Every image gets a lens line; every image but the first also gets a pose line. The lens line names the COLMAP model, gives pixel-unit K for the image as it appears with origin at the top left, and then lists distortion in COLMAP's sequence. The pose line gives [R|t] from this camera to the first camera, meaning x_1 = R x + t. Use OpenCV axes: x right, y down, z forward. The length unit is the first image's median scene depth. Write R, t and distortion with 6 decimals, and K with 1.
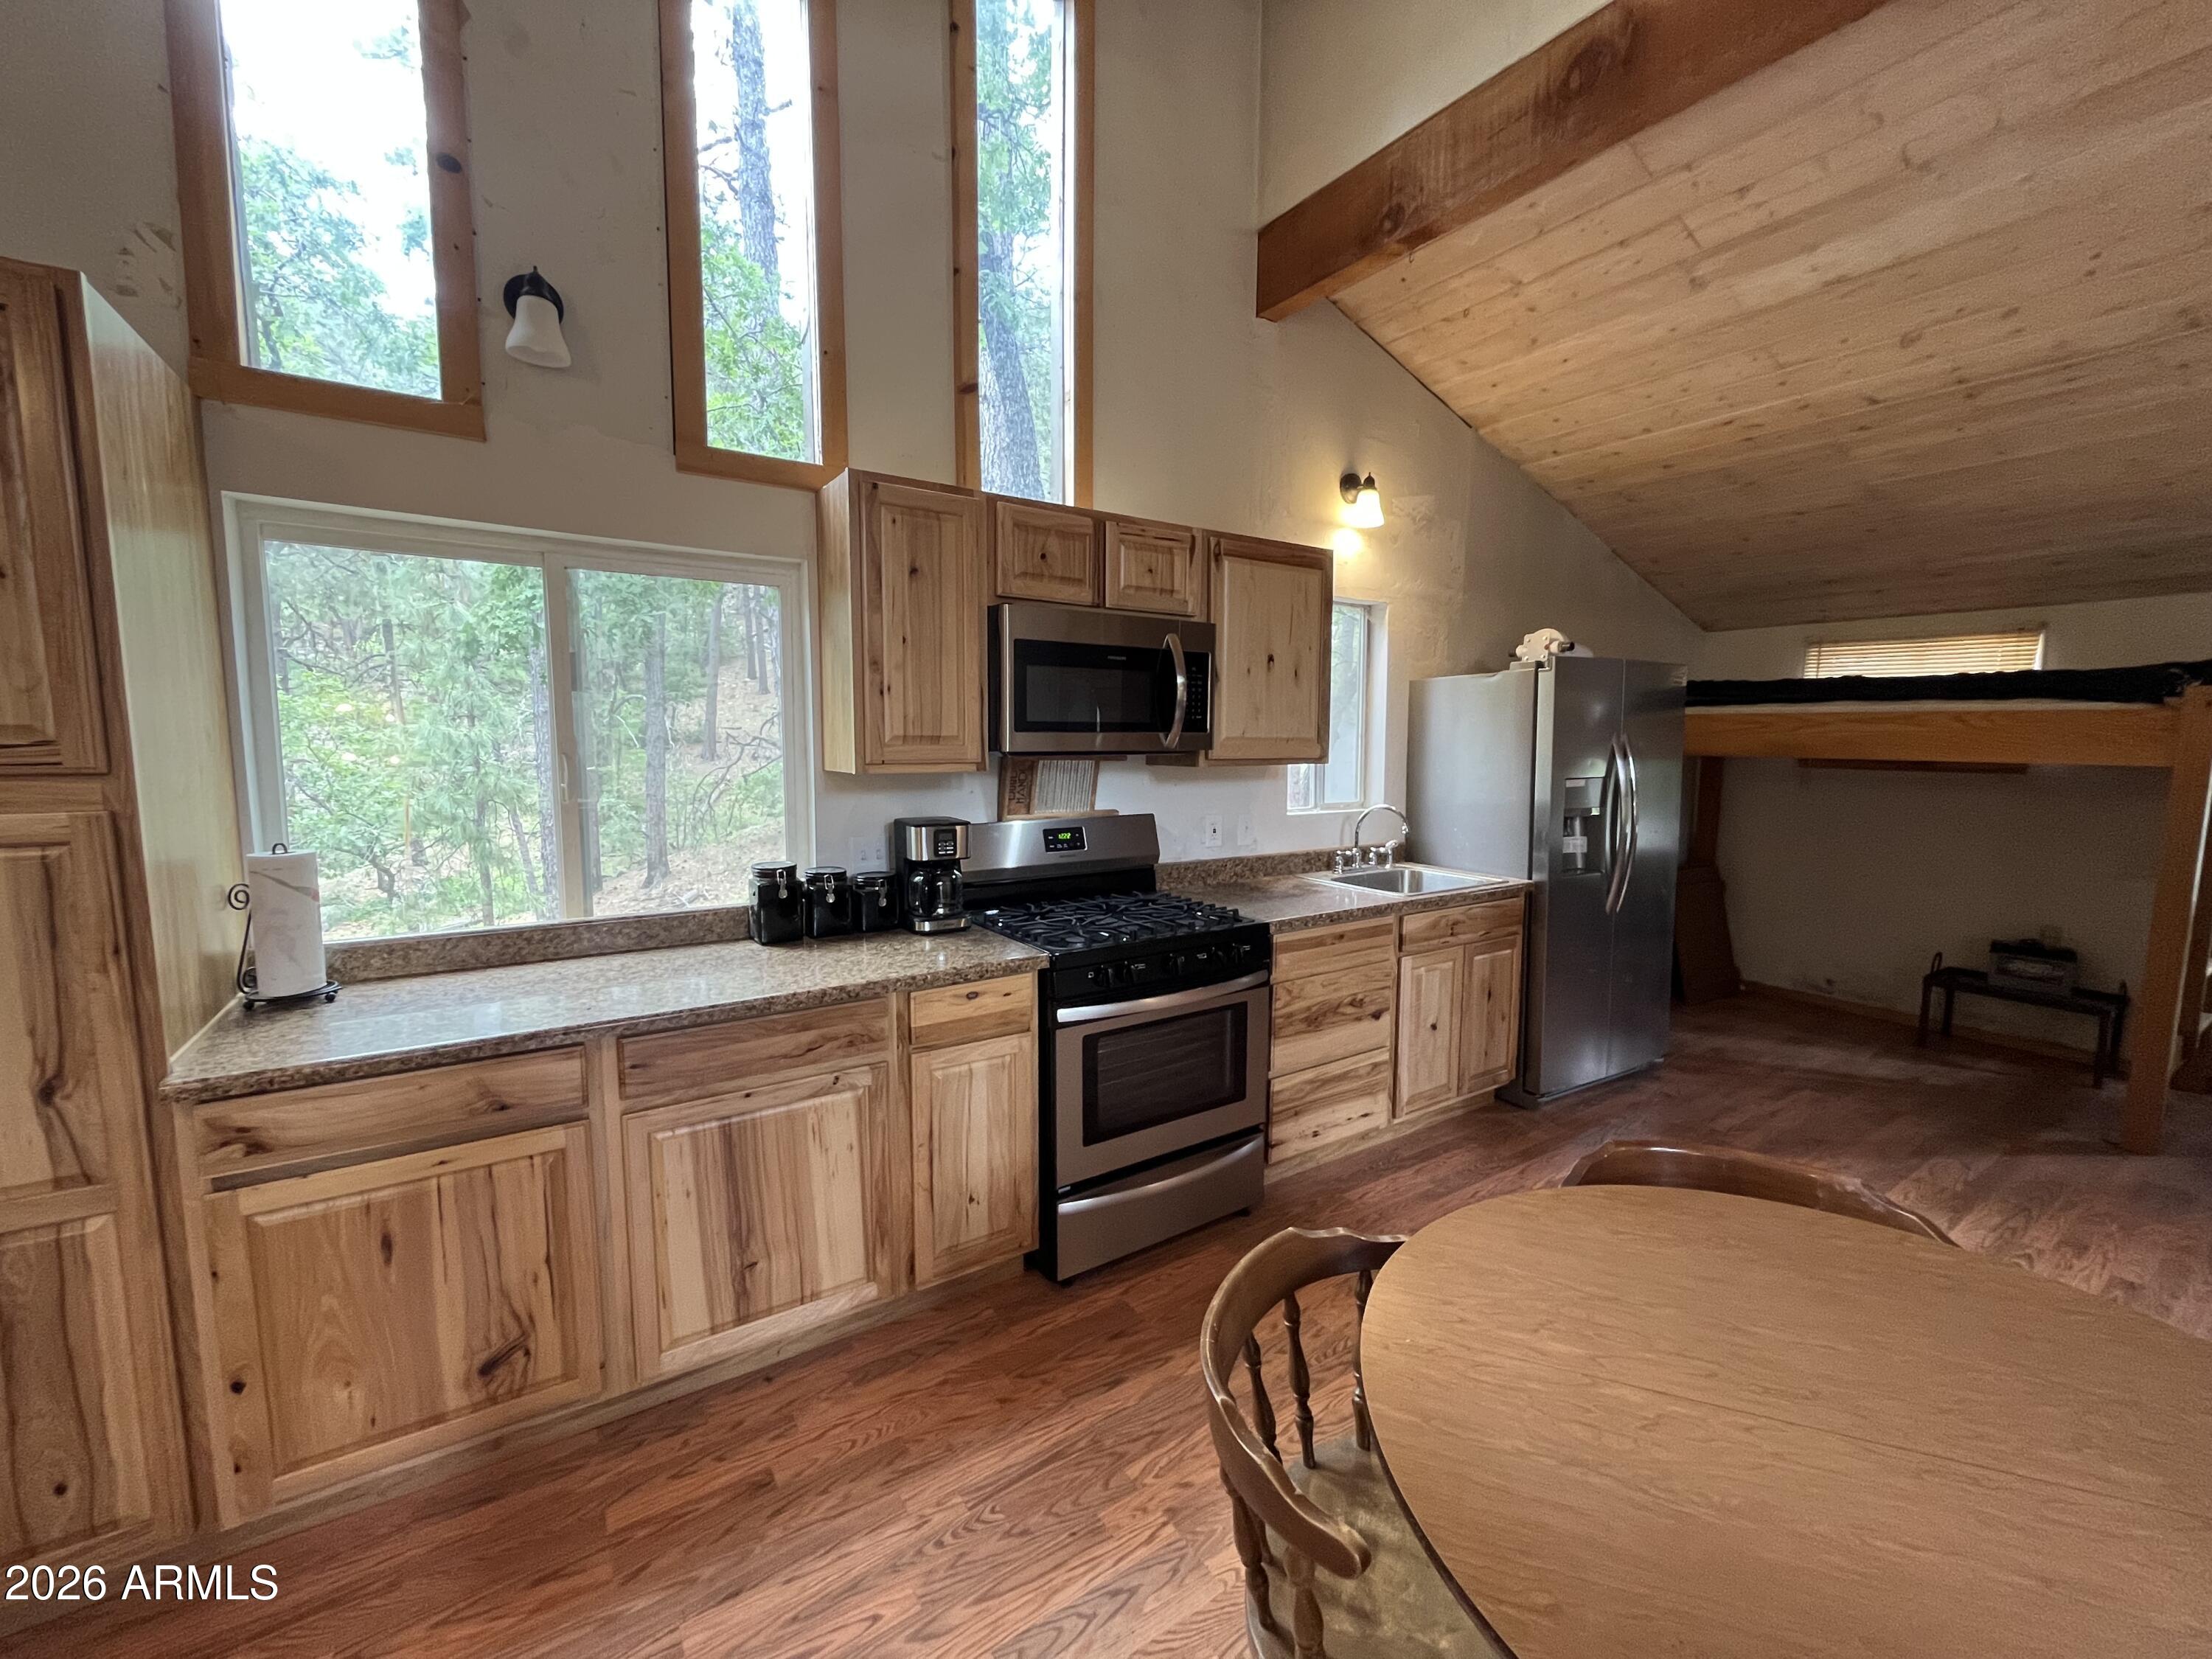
lens RADIAL K [[897.4, 0, 1106.0], [0, 897.4, 829.5], [0, 0, 1]] dist [-0.003009, -0.000074]
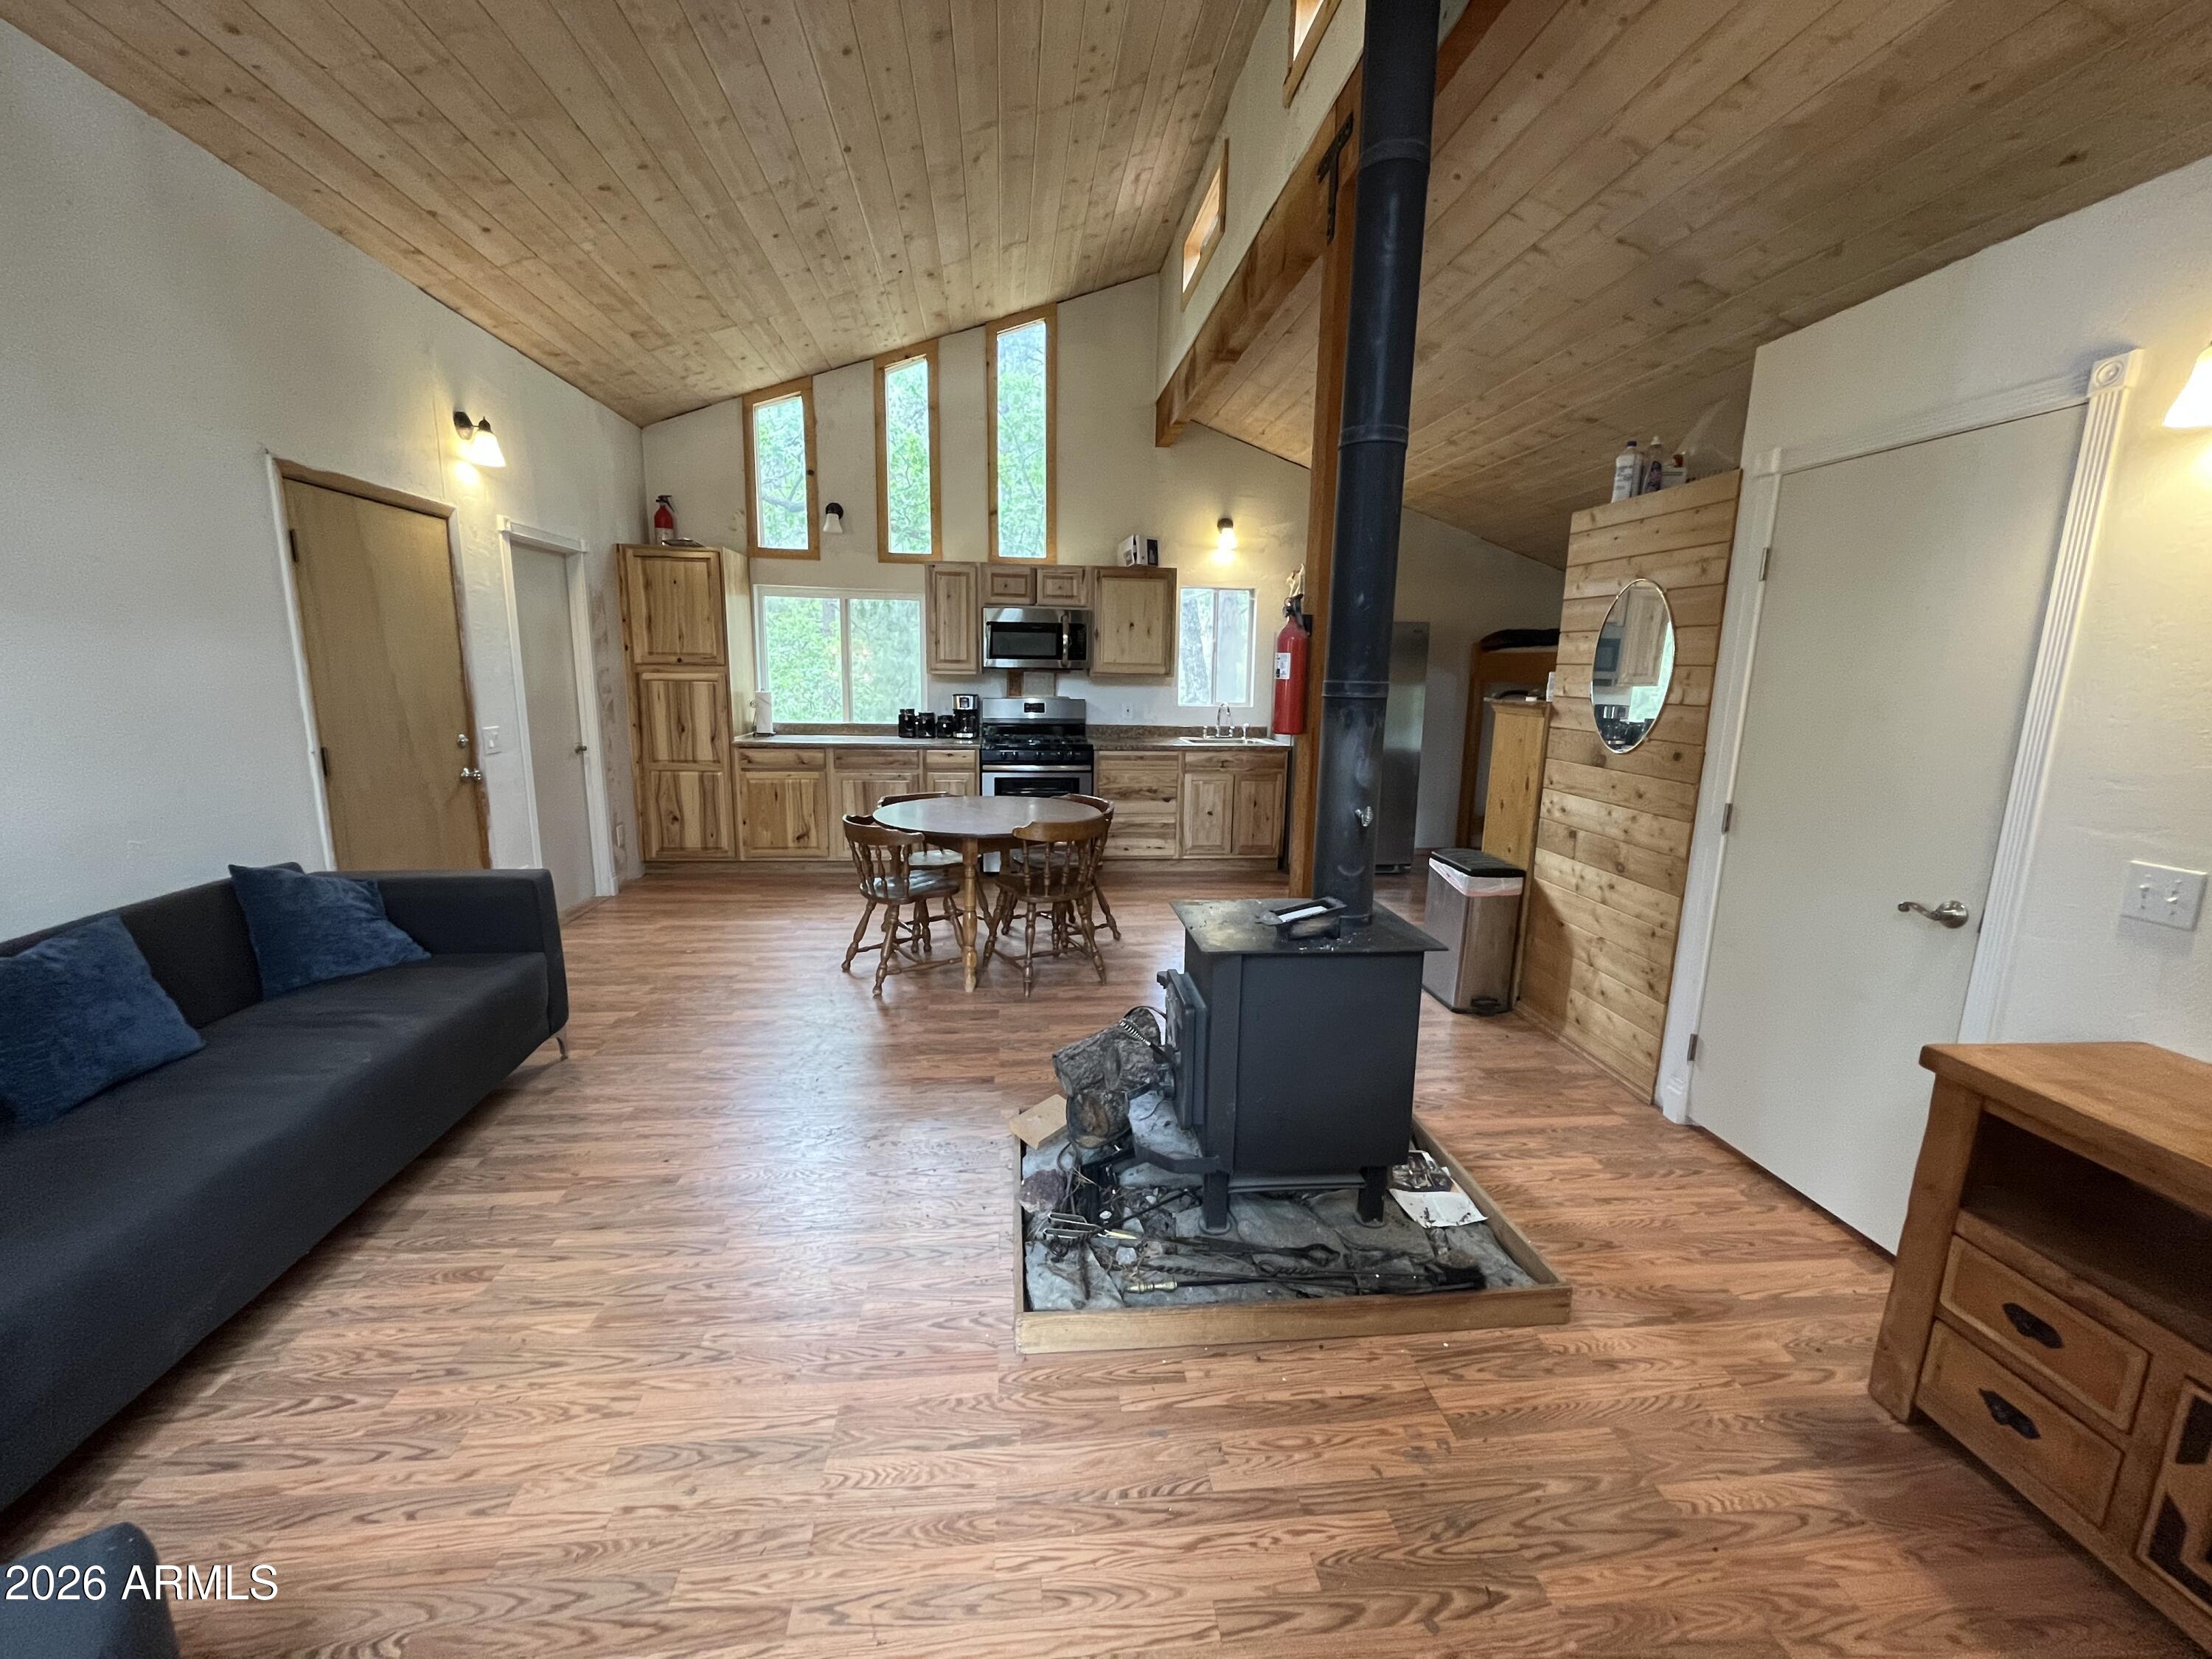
lens RADIAL K [[897.4, 0, 1106.0], [0, 897.4, 829.5], [0, 0, 1]] dist [-0.003009, -0.000074]
pose [[0.892028, 0.092607, -0.442392, 1.250062], [-0.060768, 0.994471, 0.085644, 0.121718], [0.447877, -0.049514, 0.892723, -1.034609]]
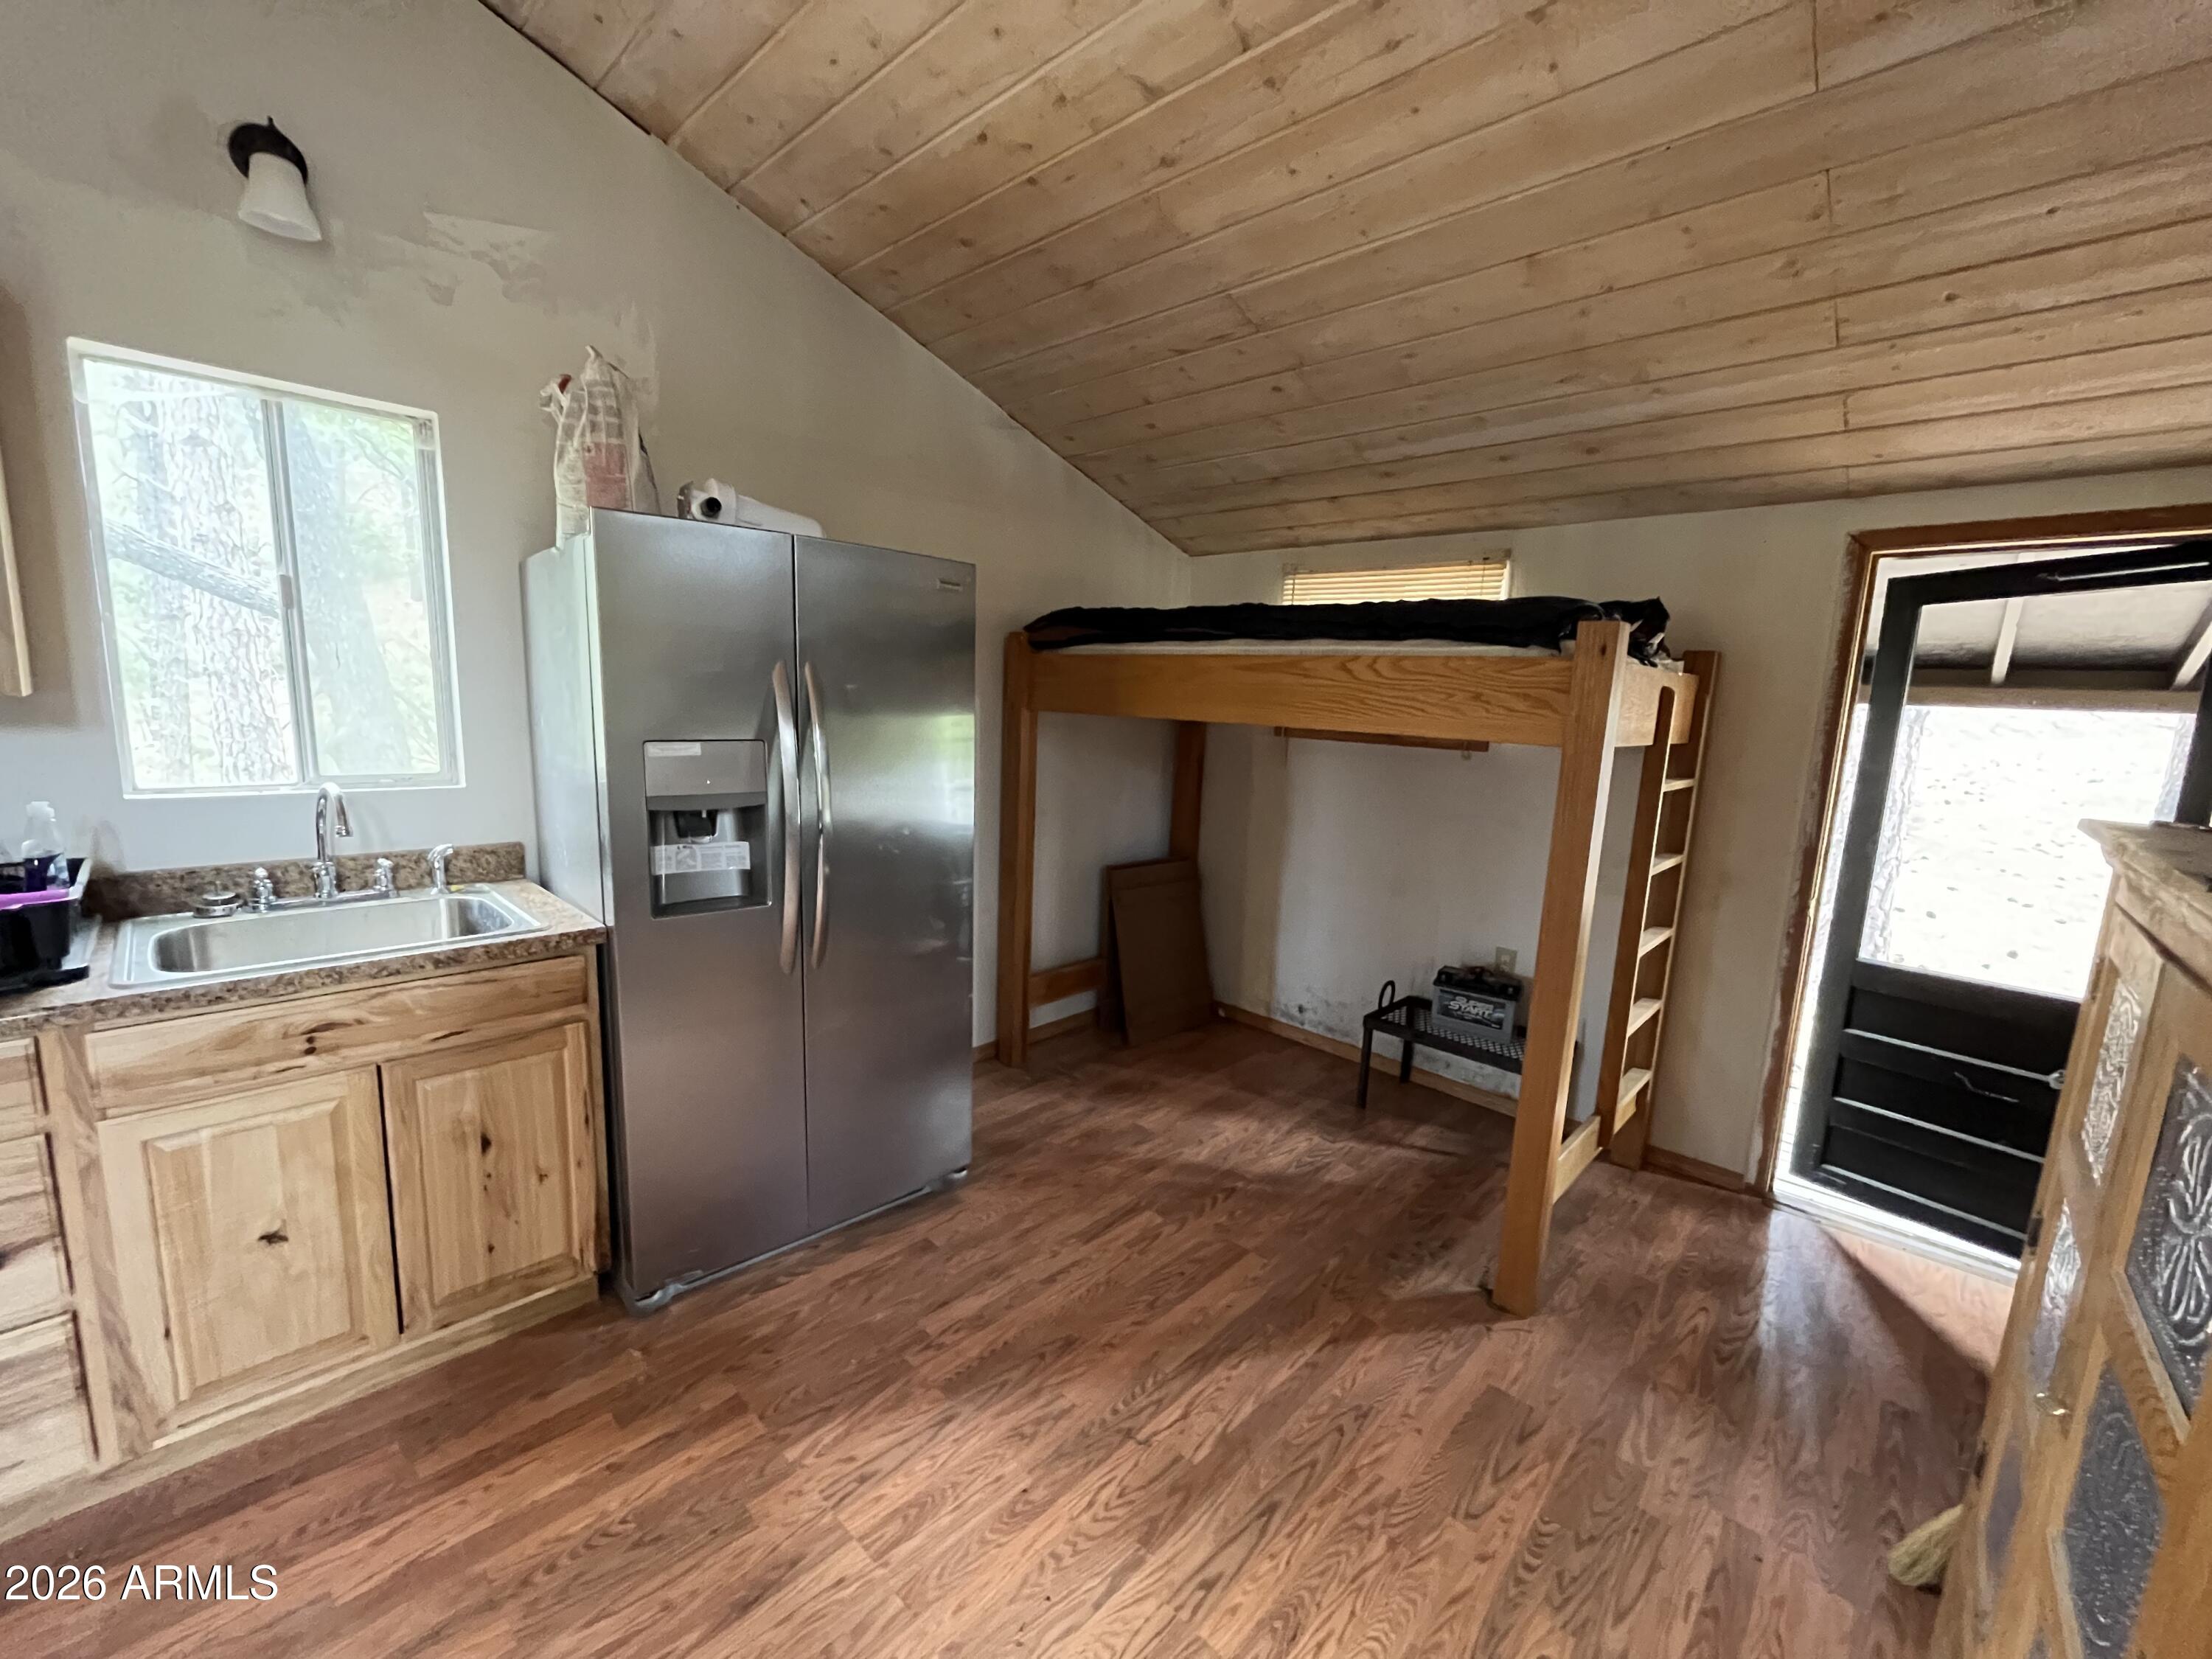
lens RADIAL K [[897.9, 0, 1101.9], [0, 897.9, 836.1], [0, 0, 1]] dist [-0.001447, -0.000037]
pose [[0.972657, 0.004278, 0.232207, 0.838061], [-0.017513, 0.998335, 0.054965, -0.042757], [-0.231585, -0.057529, 0.971112, 0.517660]]
